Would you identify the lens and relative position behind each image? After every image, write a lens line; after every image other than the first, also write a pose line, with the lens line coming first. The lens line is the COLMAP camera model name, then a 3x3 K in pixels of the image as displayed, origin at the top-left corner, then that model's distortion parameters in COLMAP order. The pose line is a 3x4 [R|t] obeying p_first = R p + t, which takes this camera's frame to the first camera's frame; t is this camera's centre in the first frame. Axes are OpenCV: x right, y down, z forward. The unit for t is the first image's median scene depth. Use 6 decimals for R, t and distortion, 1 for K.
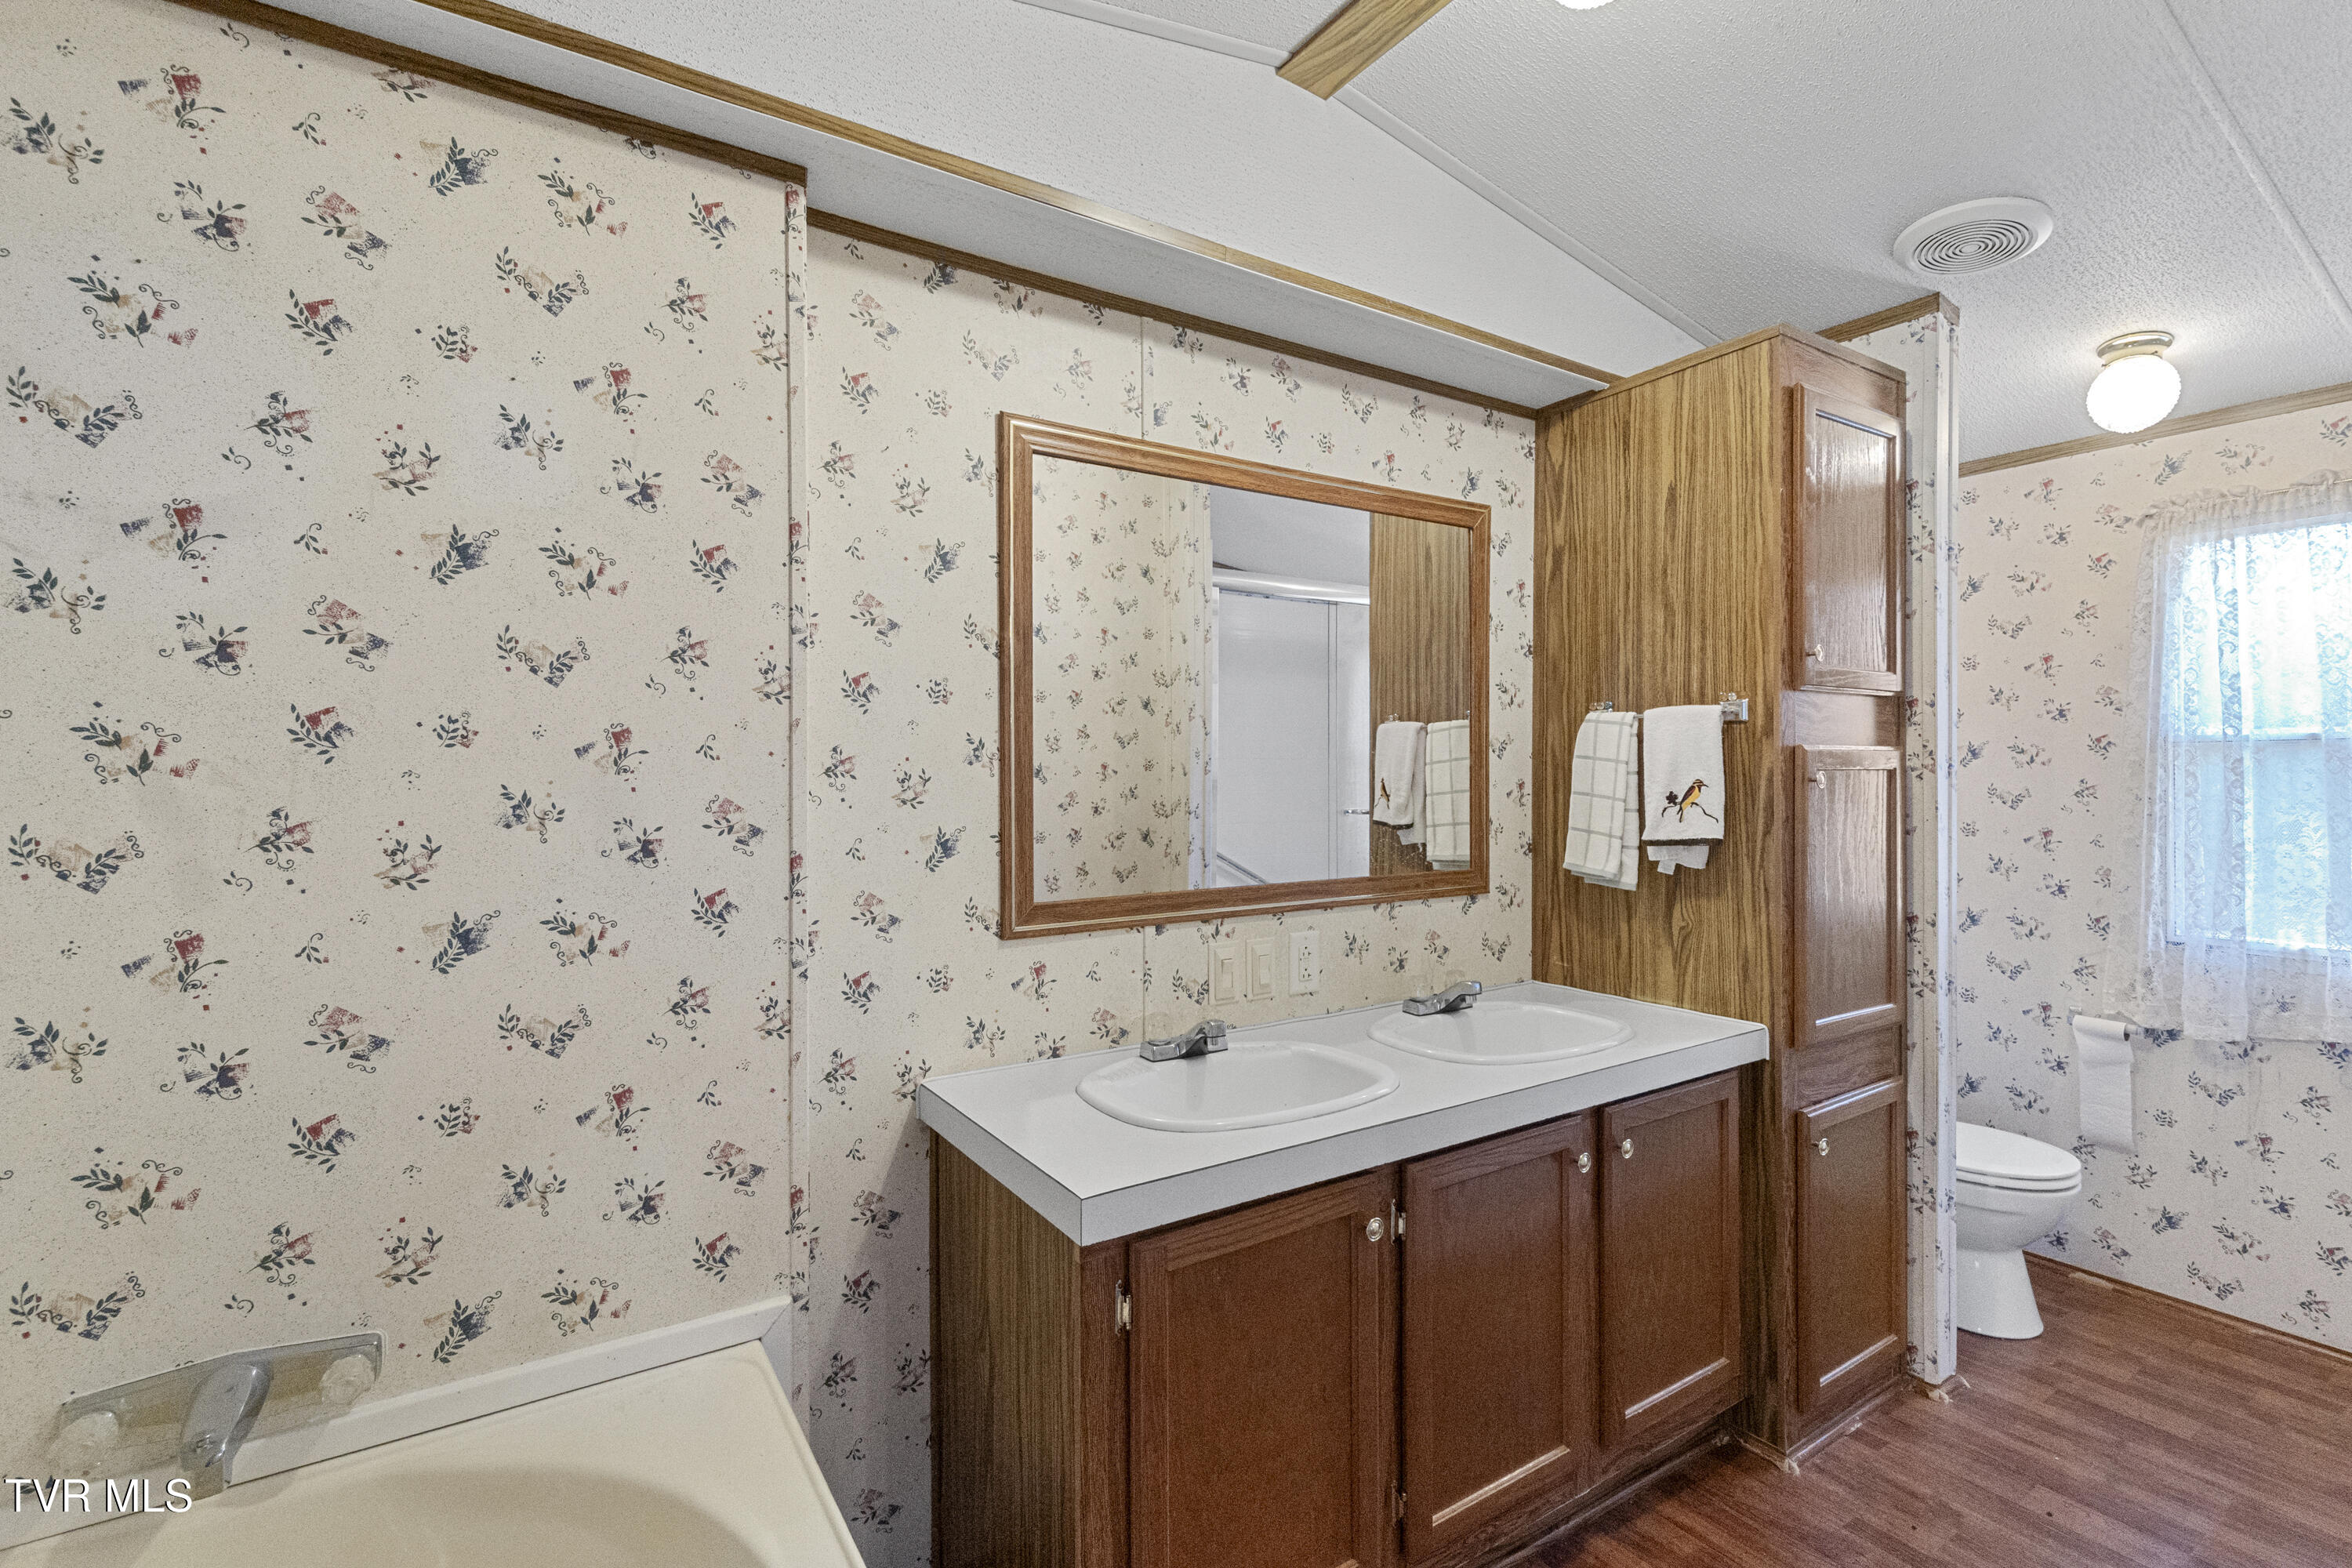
lens RADIAL K [[1033.0, 0, 1160.2], [0, 1033.0, 773.7], [0, 0, 1]] dist [-0.002104, 0.000660]
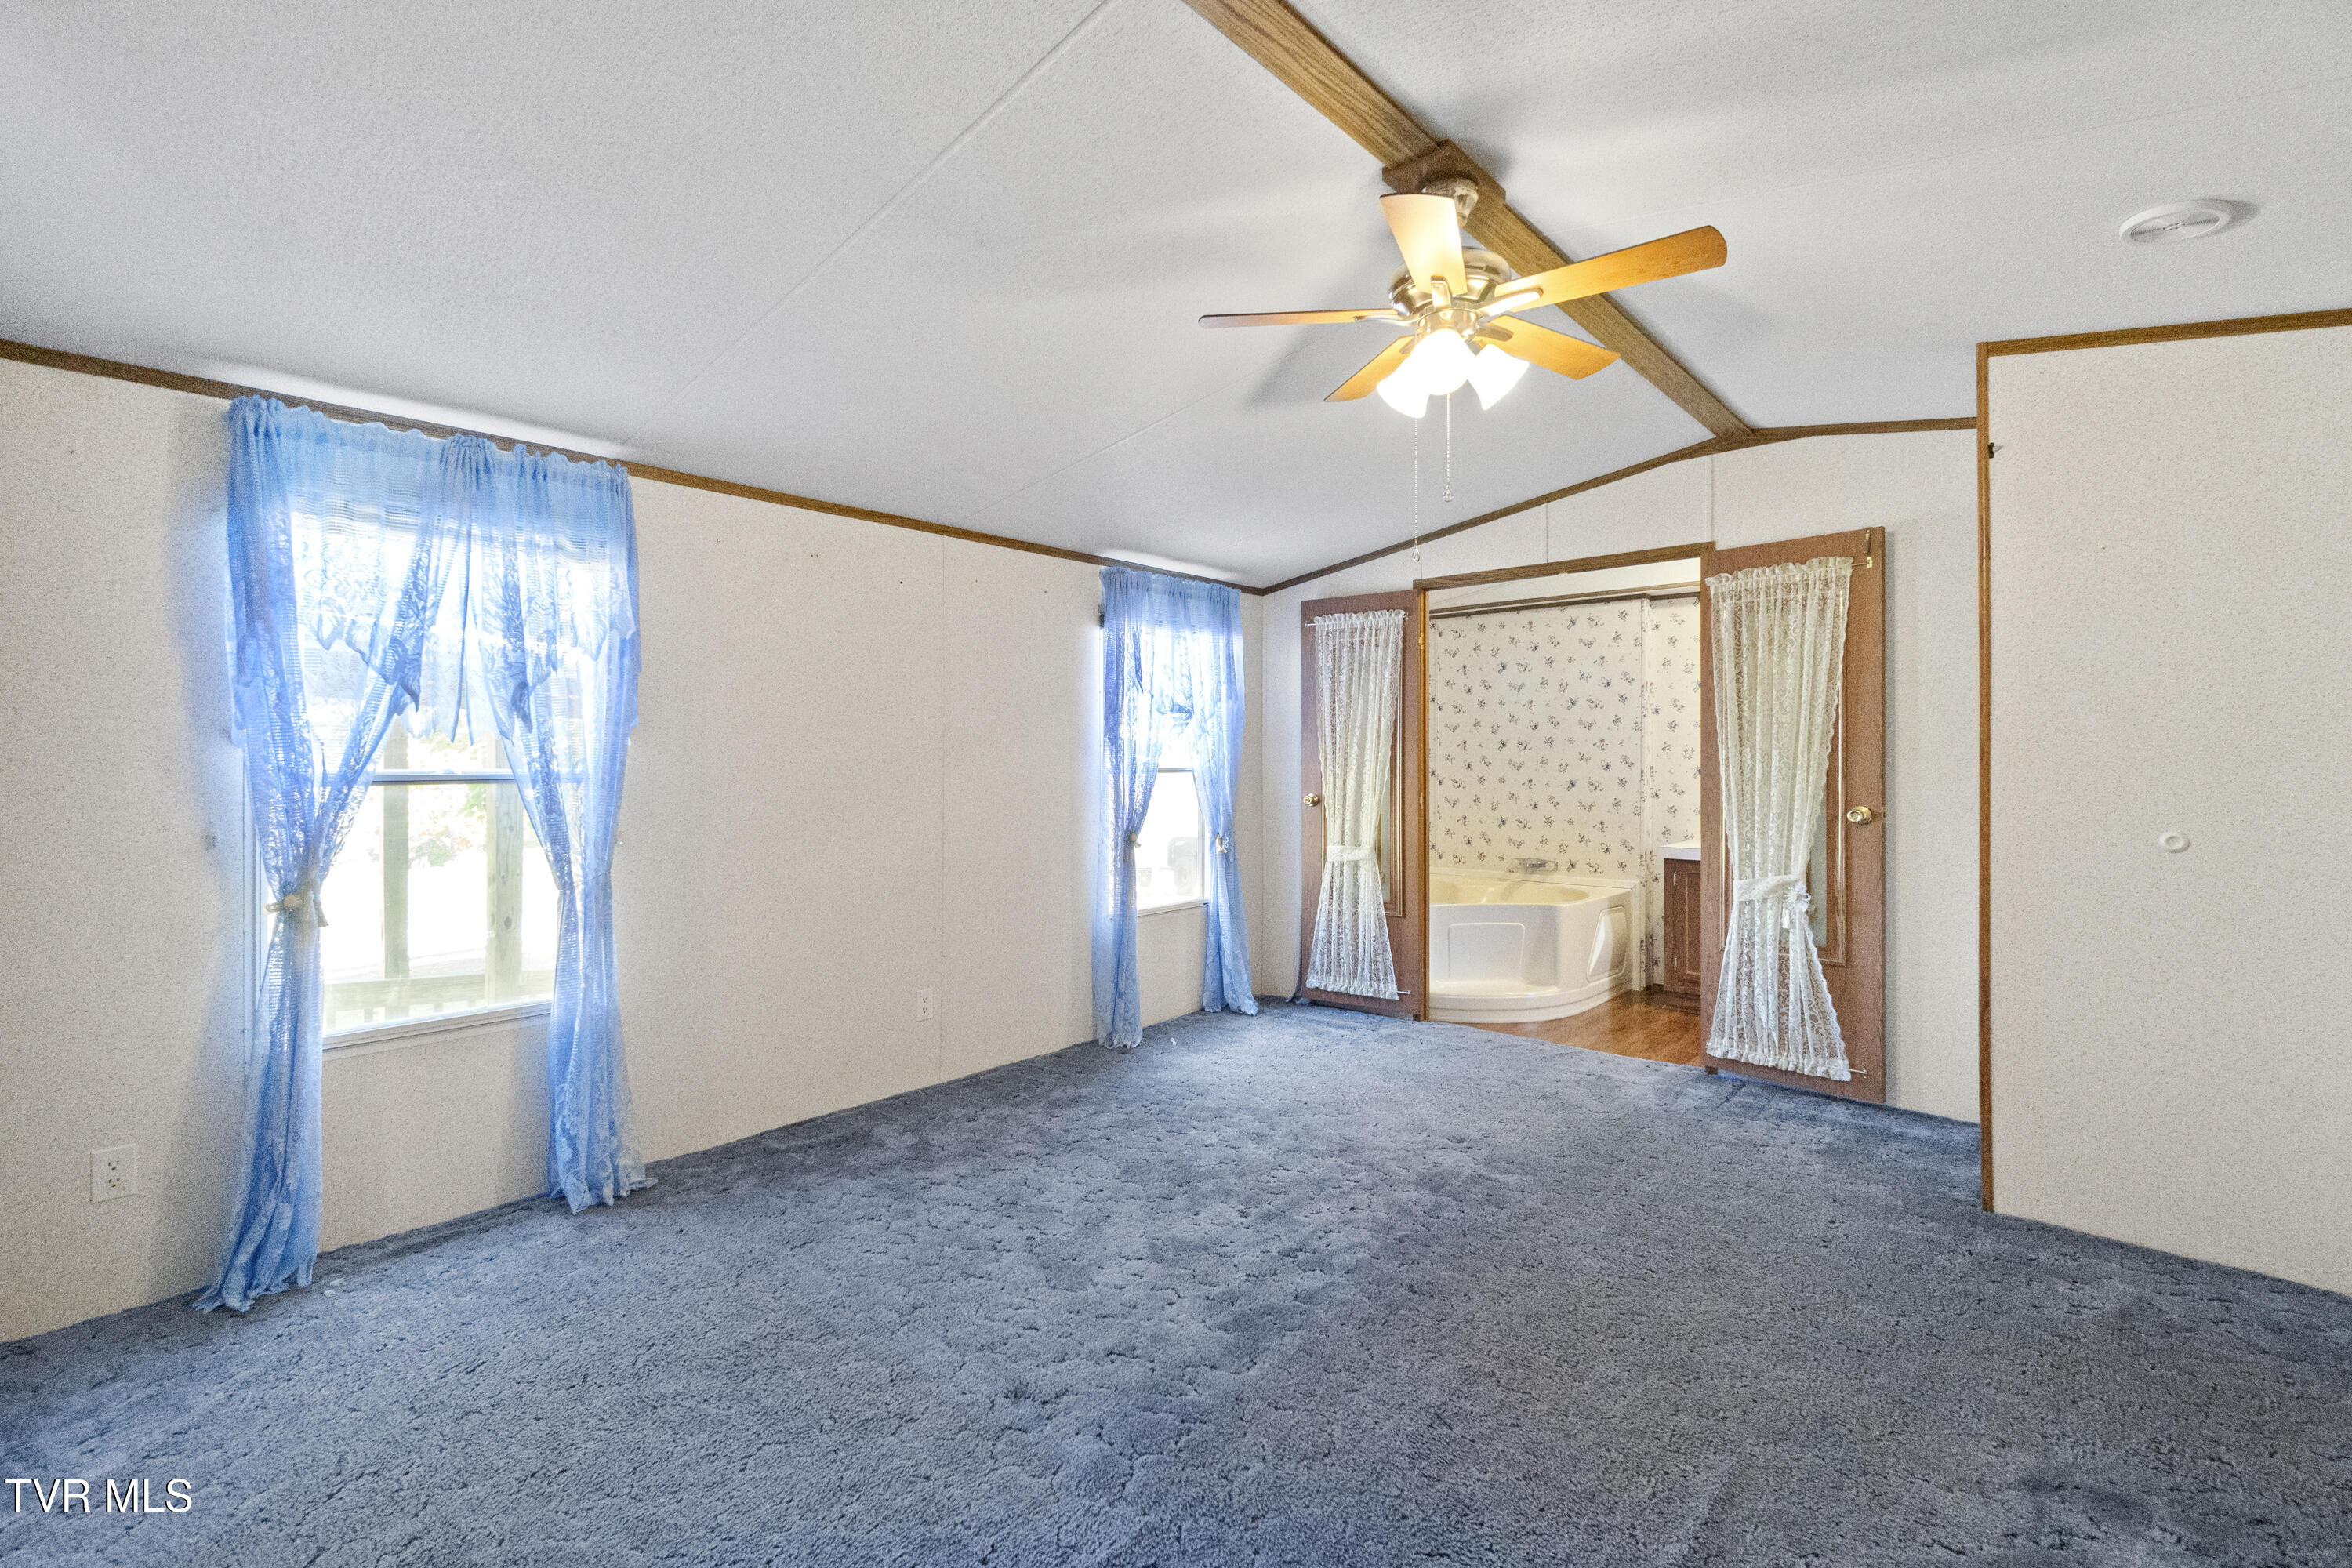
lens RADIAL K [[1033.0, 0, 1168.3], [0, 1033.0, 760.7], [0, 0, 1]] dist [-0.002104, 0.000660]
pose [[0.264460, 0.005515, -0.964381, 3.062366], [-0.000259, 0.999984, 0.005648, 0.022240], [0.964397, -0.001244, 0.264457, -1.841318]]
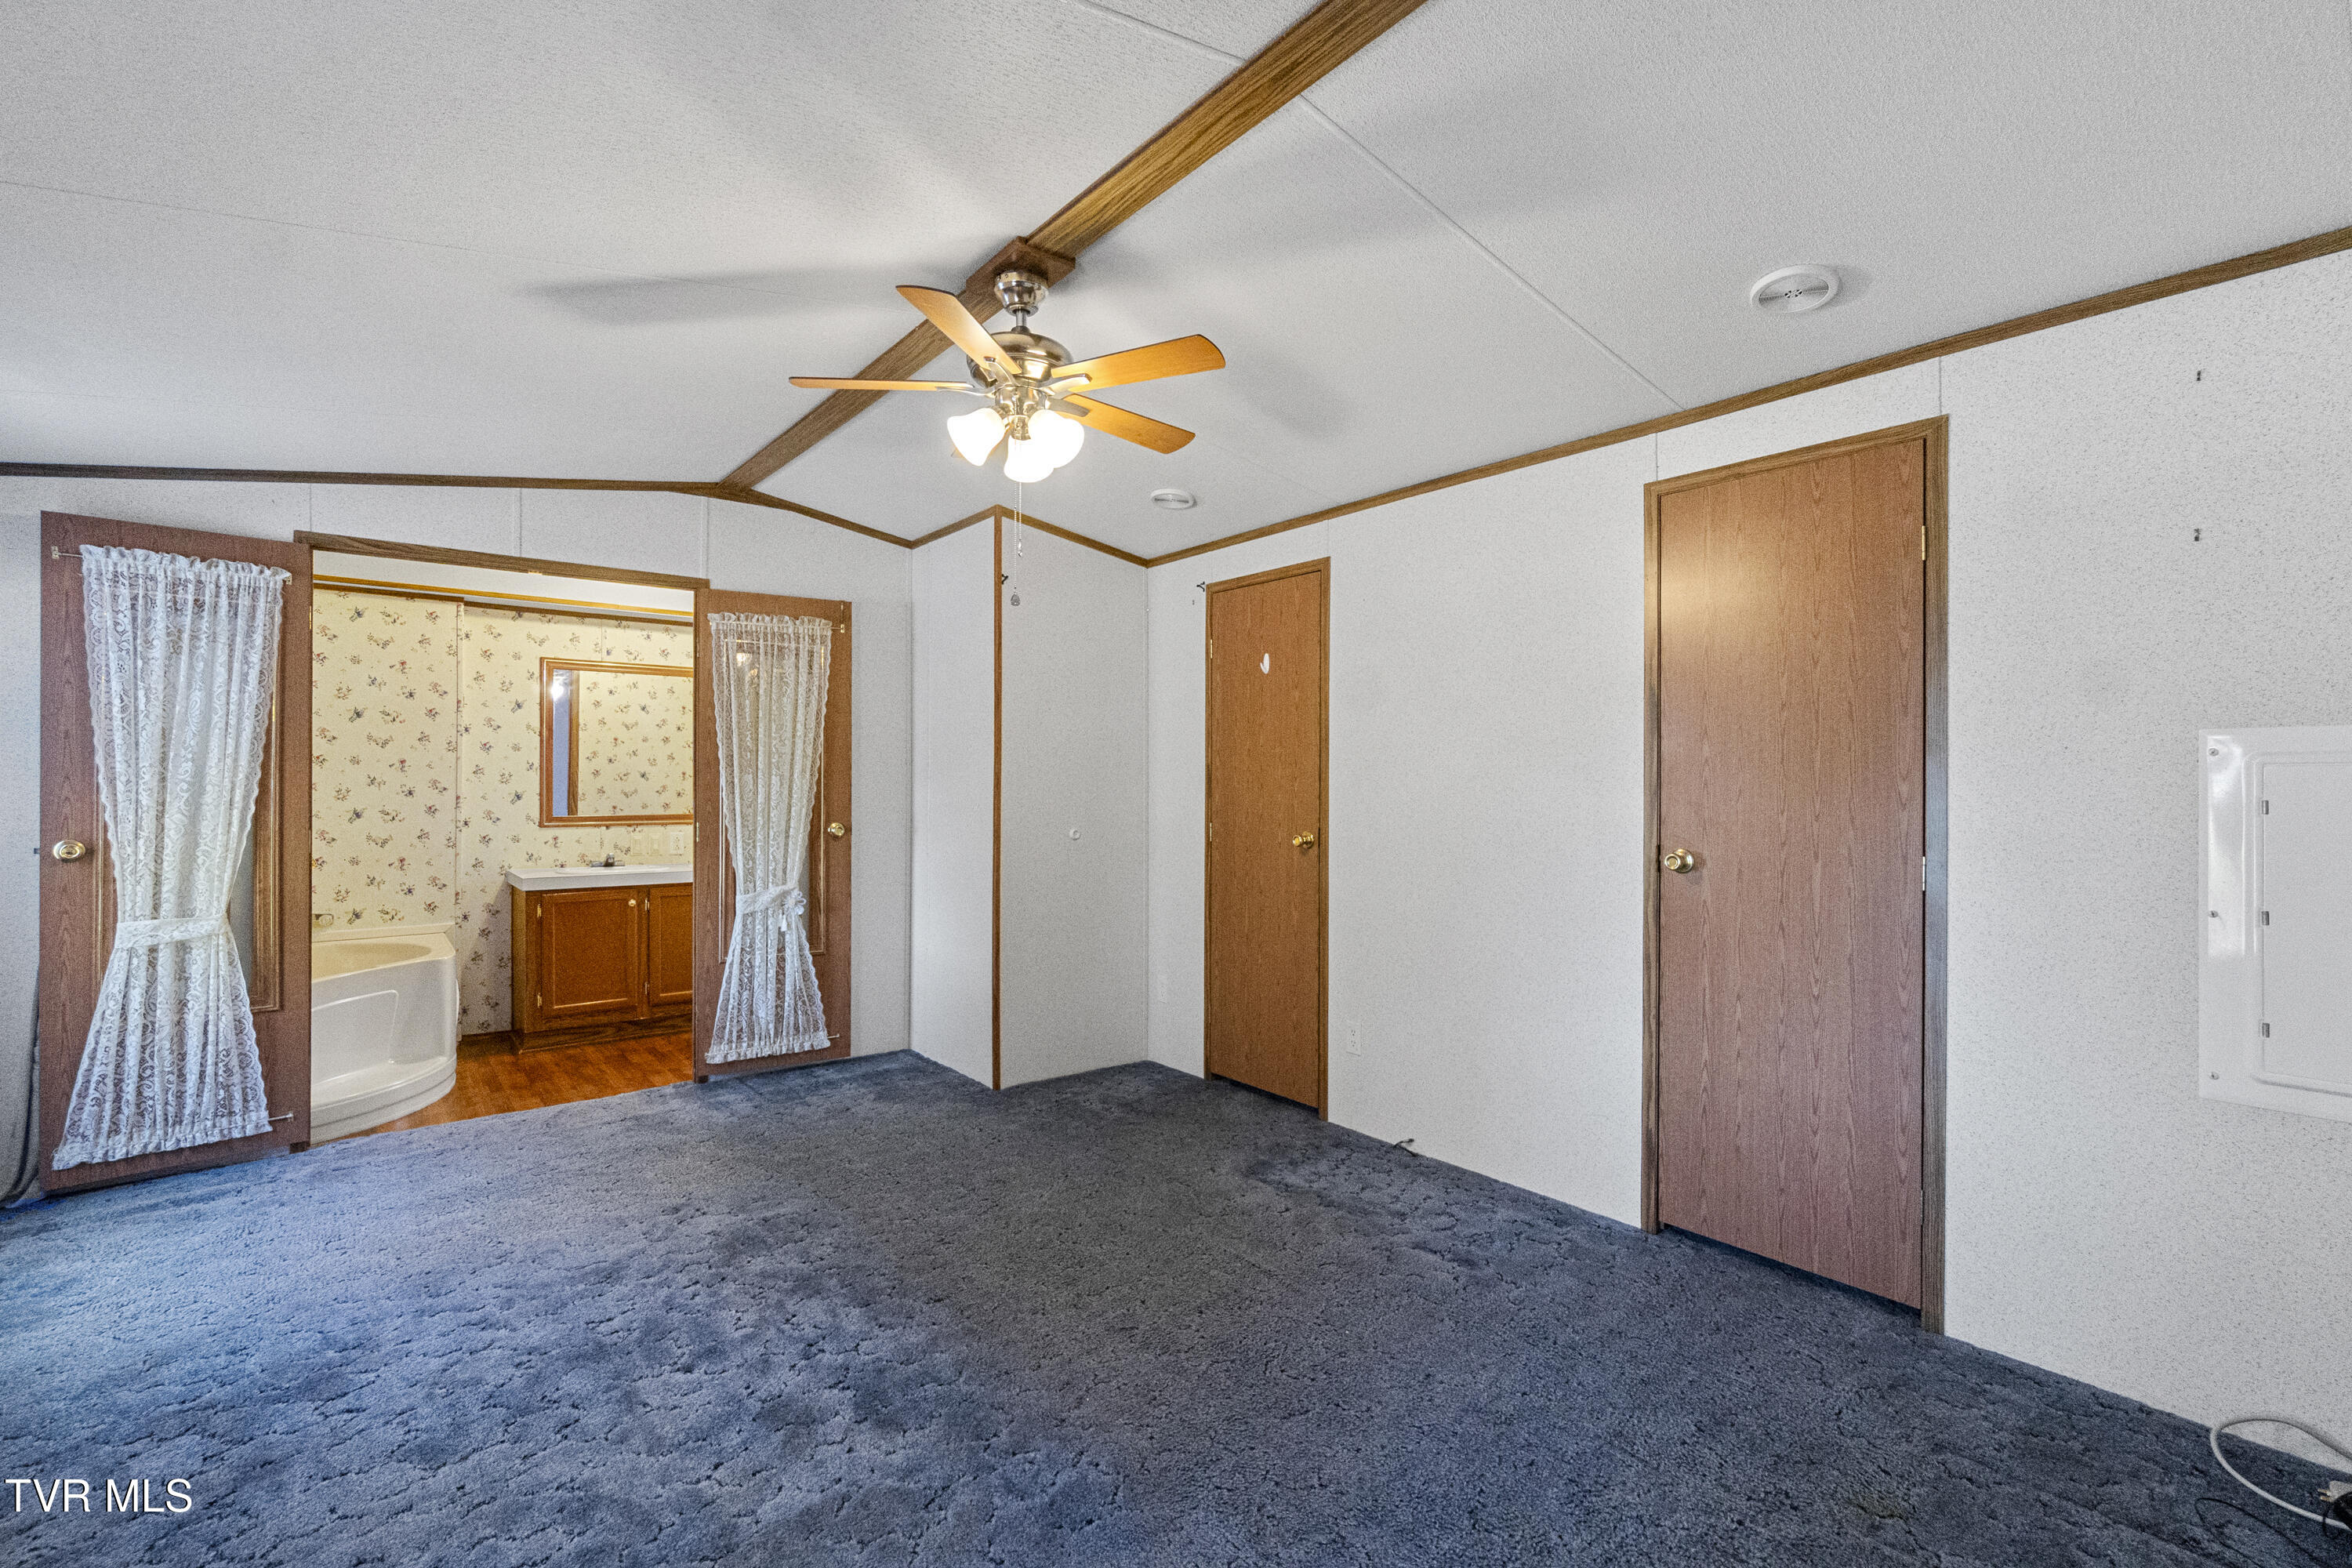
lens RADIAL K [[1033.0, 0, 1177.1], [0, 1033.0, 783.5], [0, 0, 1]] dist [-0.002104, 0.000660]
pose [[0.994117, 0.007972, 0.108020, 1.730759], [-0.007741, 0.999967, -0.002558, 0.027529], [-0.108037, 0.001707, 0.994145, -2.802515]]
